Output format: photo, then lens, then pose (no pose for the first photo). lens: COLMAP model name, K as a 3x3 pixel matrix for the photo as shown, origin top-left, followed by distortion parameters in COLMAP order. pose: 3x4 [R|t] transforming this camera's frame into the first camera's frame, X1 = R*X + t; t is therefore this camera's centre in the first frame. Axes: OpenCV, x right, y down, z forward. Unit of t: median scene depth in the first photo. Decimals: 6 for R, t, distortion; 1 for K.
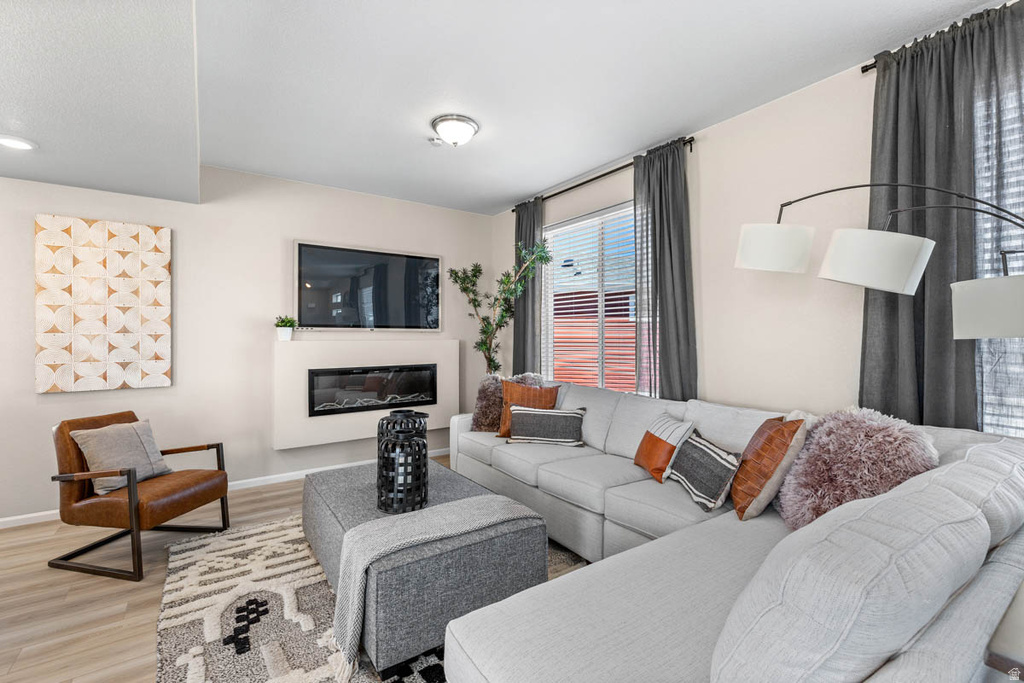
lens RADIAL K [[458.1, 0, 523.9], [0, 458.1, 333.0], [0, 0, 1]] dist [0.009140, -0.001816]
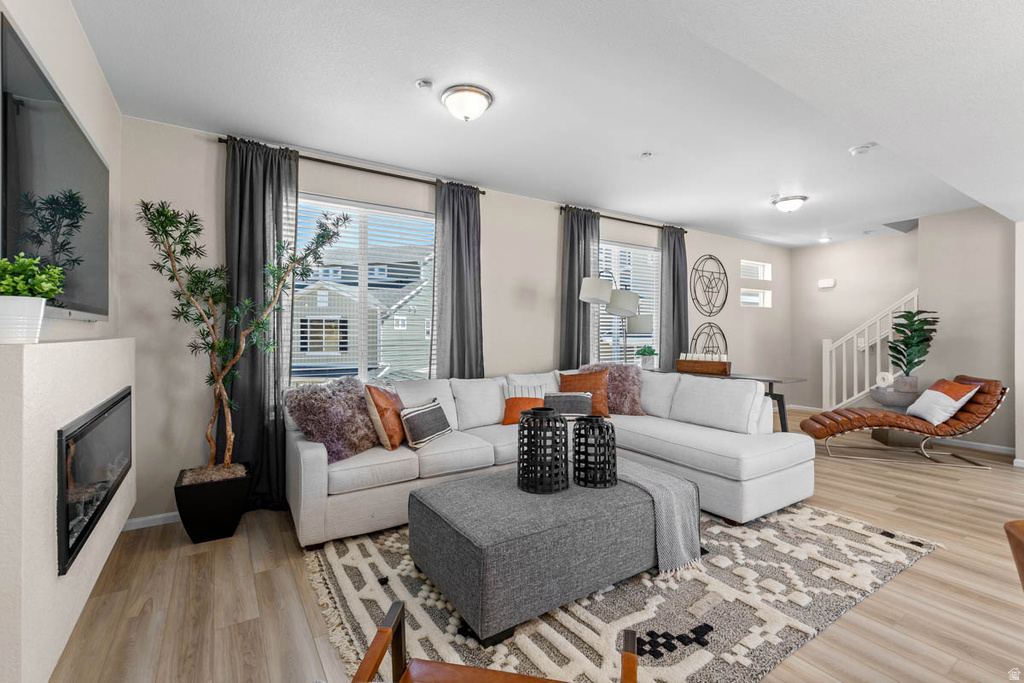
lens RADIAL K [[458.1, 0, 504.5], [0, 458.1, 333.3], [0, 0, 1]] dist [0.009140, -0.001816]
pose [[0.030470, -0.002038, 0.999534, -0.937685], [-0.002995, 0.999993, 0.002130, 0.008756], [-0.999531, -0.003058, 0.030463, 0.803294]]
